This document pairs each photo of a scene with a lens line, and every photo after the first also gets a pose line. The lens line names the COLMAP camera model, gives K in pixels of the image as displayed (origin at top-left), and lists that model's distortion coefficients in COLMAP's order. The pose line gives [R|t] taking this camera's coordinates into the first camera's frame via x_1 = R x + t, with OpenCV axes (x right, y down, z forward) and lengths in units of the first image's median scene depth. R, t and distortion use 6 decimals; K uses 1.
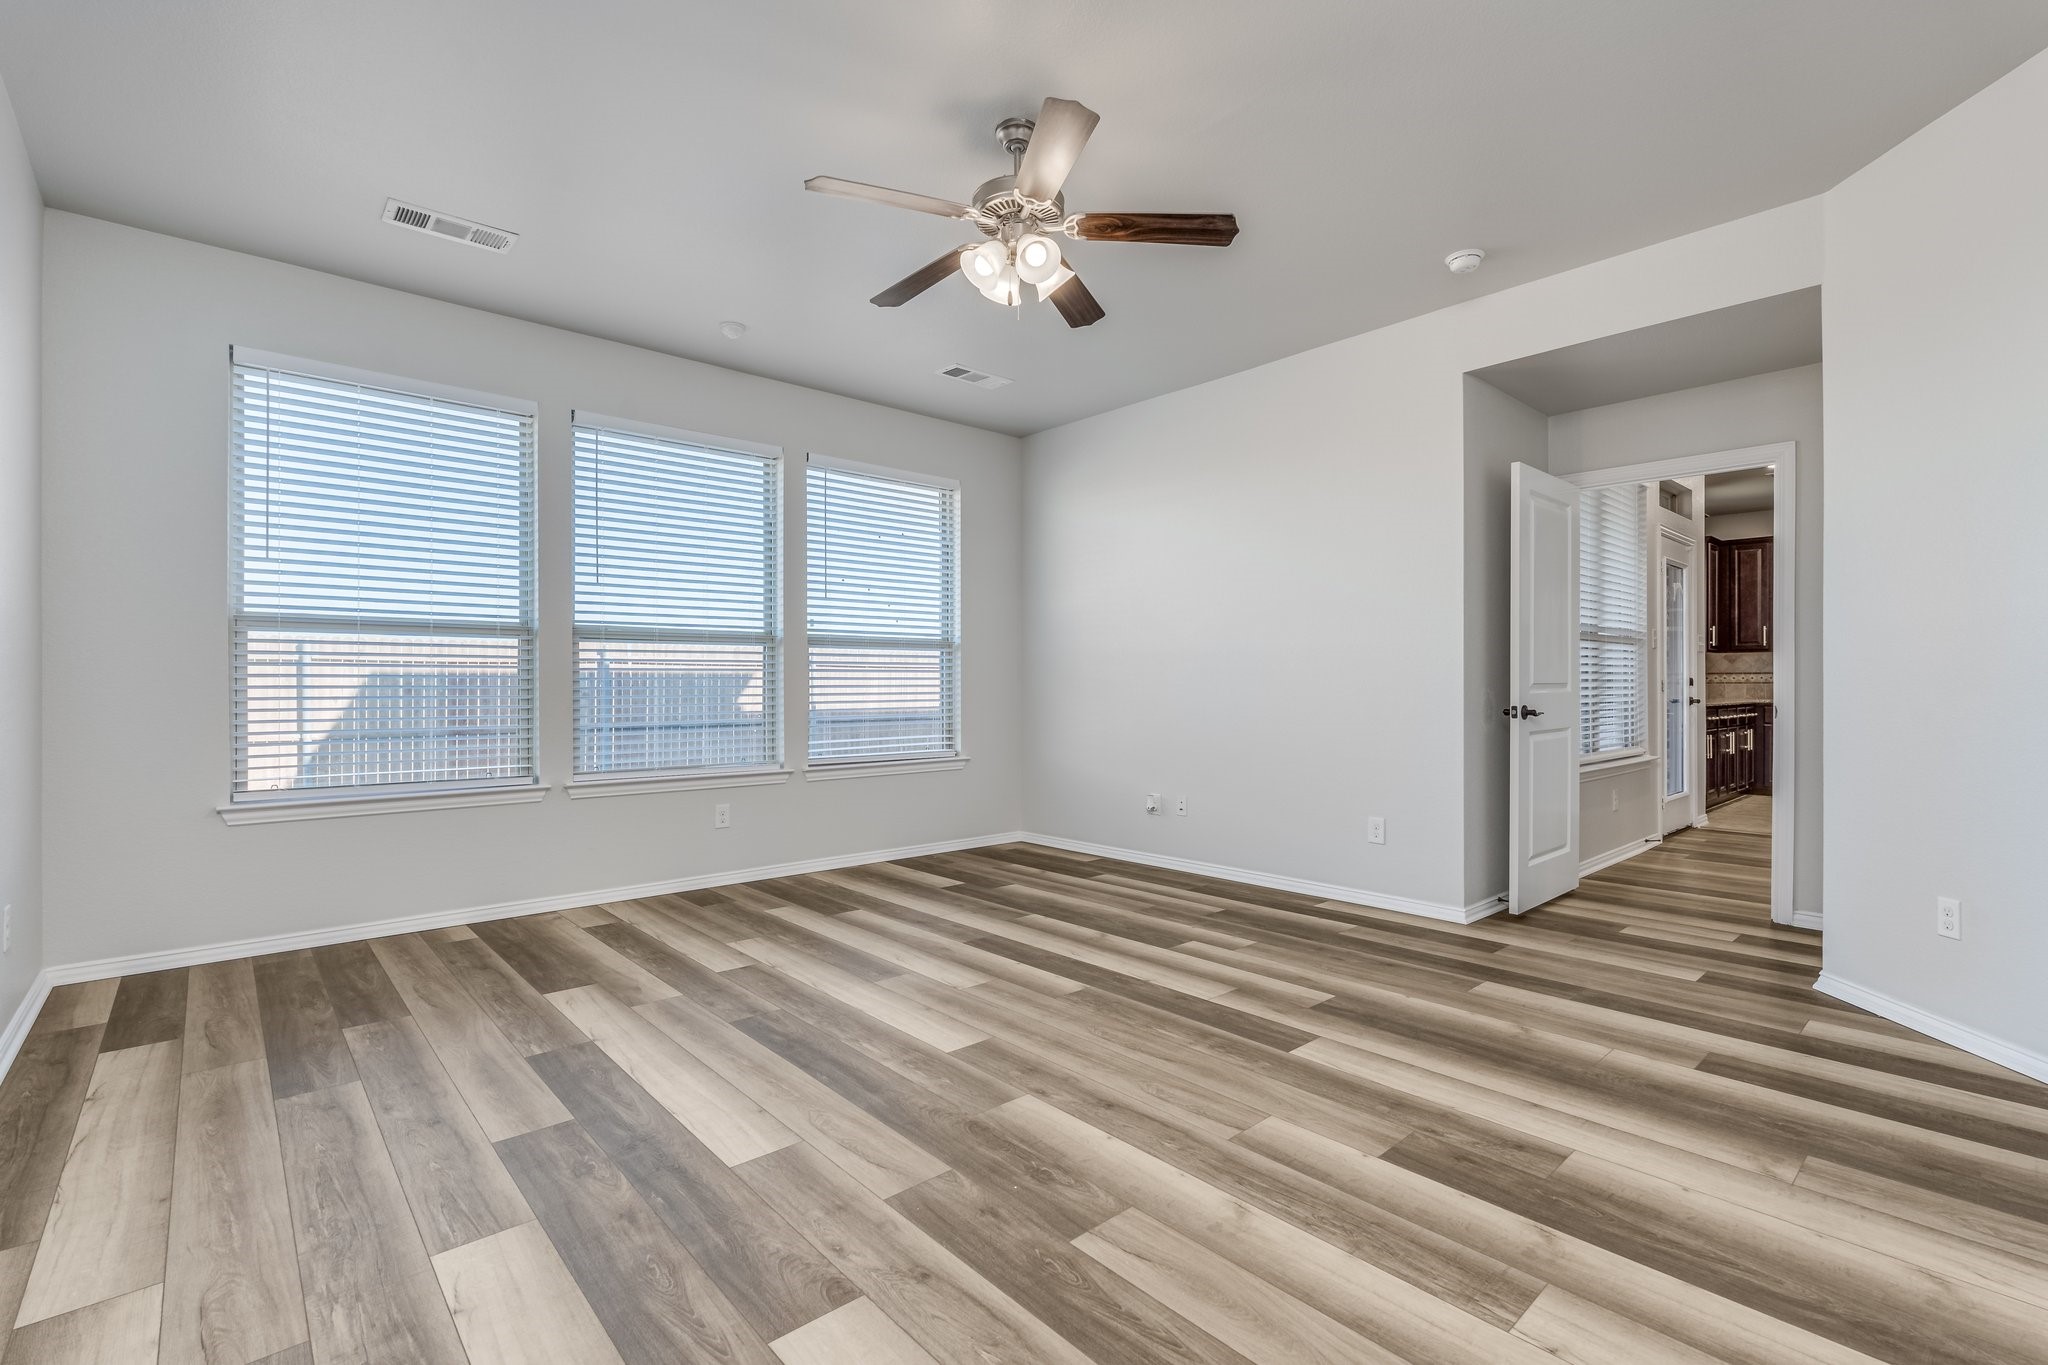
lens RADIAL K [[916.9, 0, 1027.3], [0, 916.9, 686.5], [0, 0, 1]] dist [-0.003889, 0.000094]
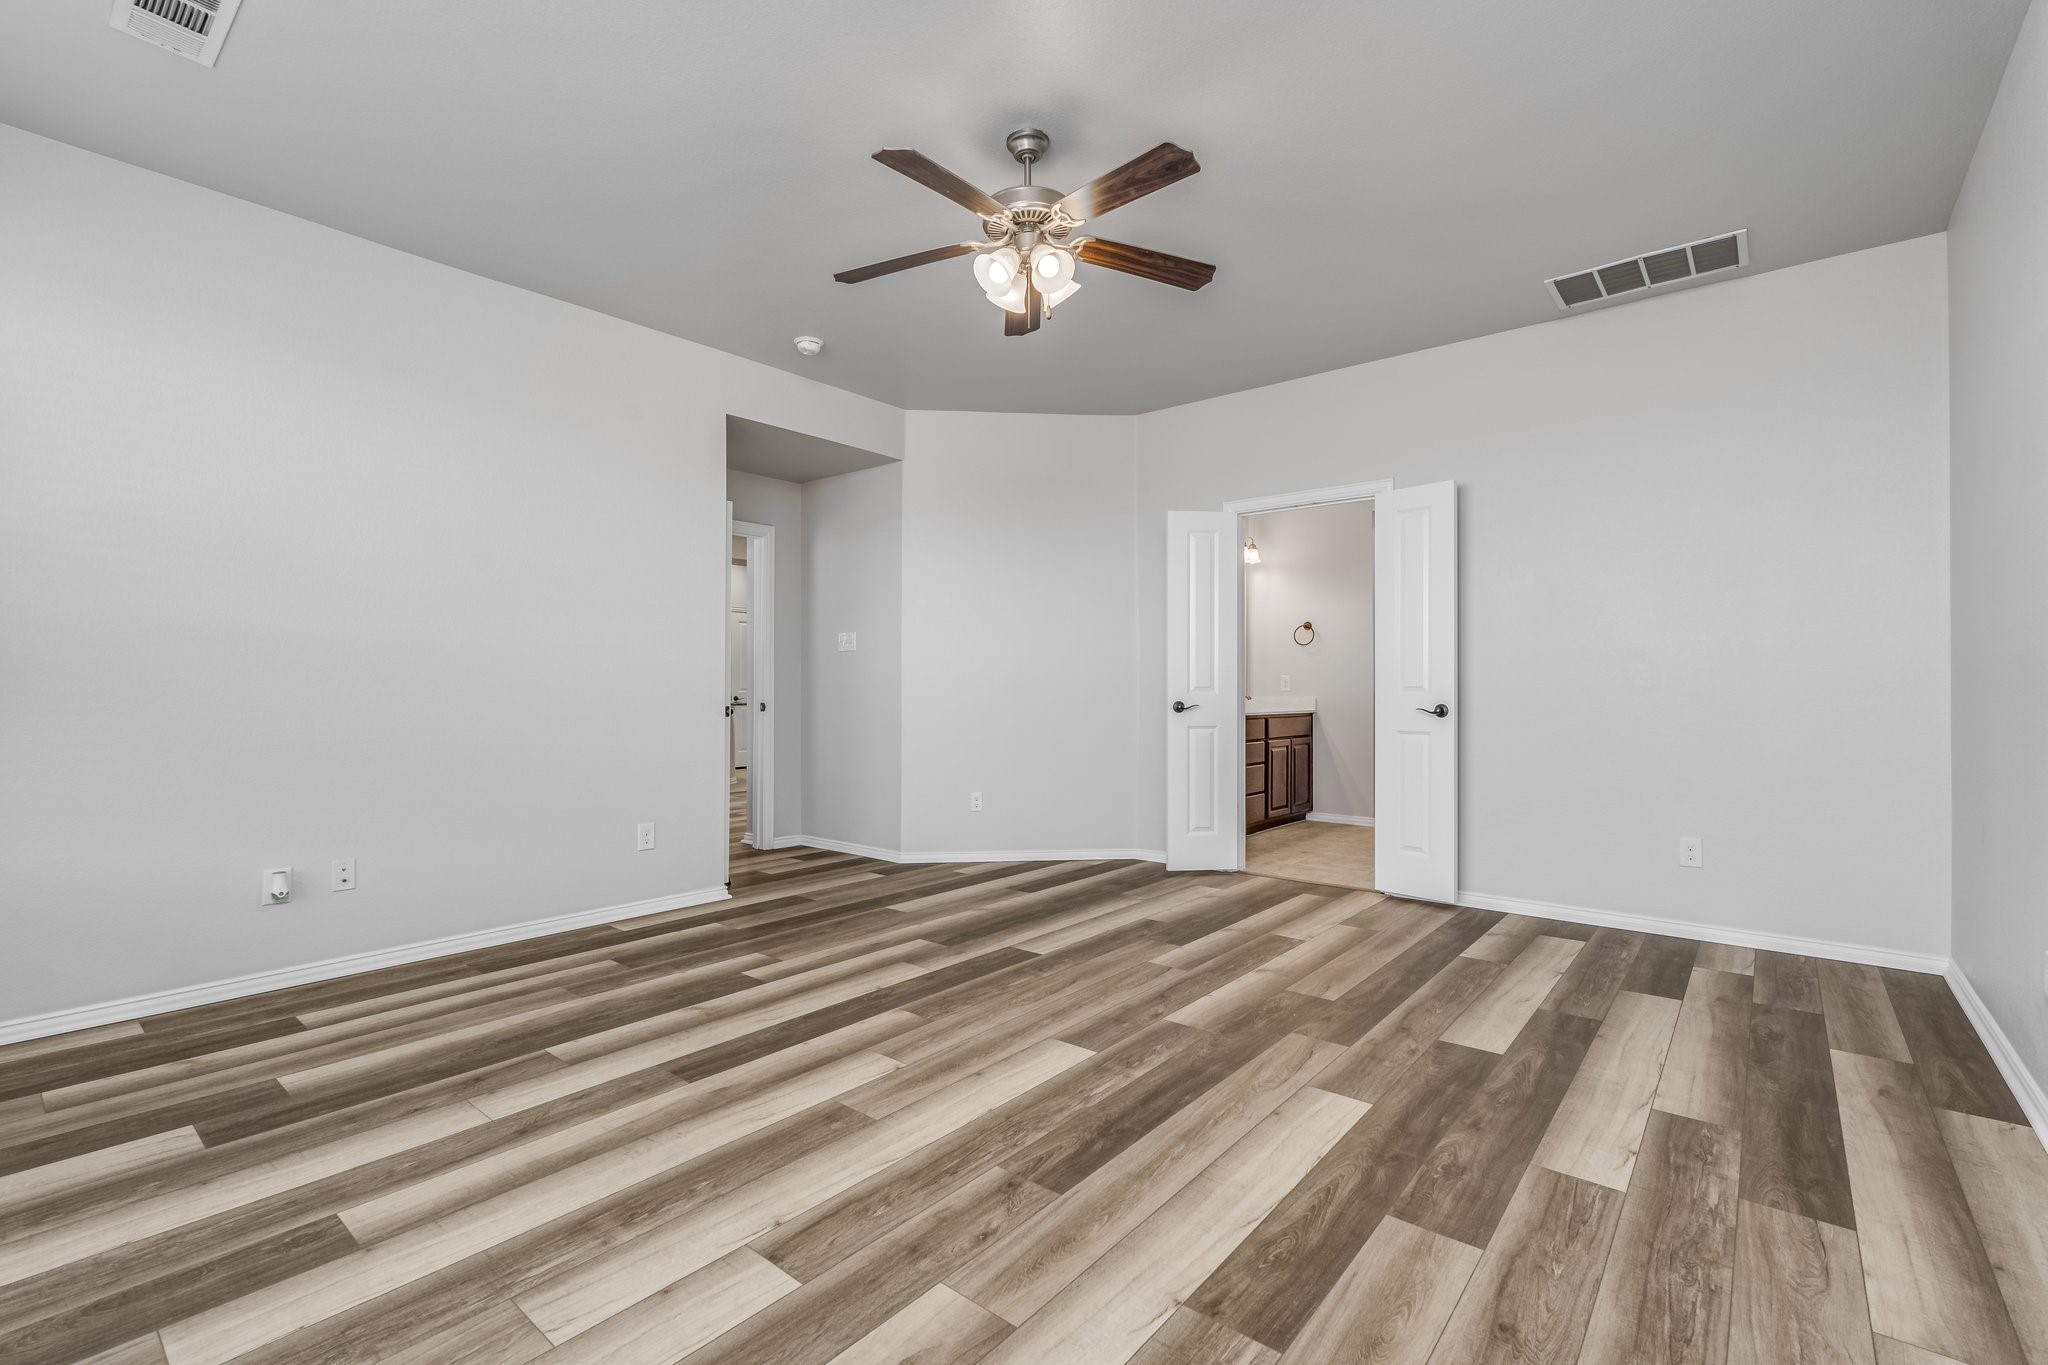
lens RADIAL K [[916.9, 0, 1023.7], [0, 916.9, 685.7], [0, 0, 1]] dist [-0.003889, 0.000094]
pose [[-0.155462, 0.004728, 0.987830, -1.106775], [0.000990, 0.999989, -0.004630, 0.000217], [-0.987841, 0.000258, -0.155465, 1.275765]]
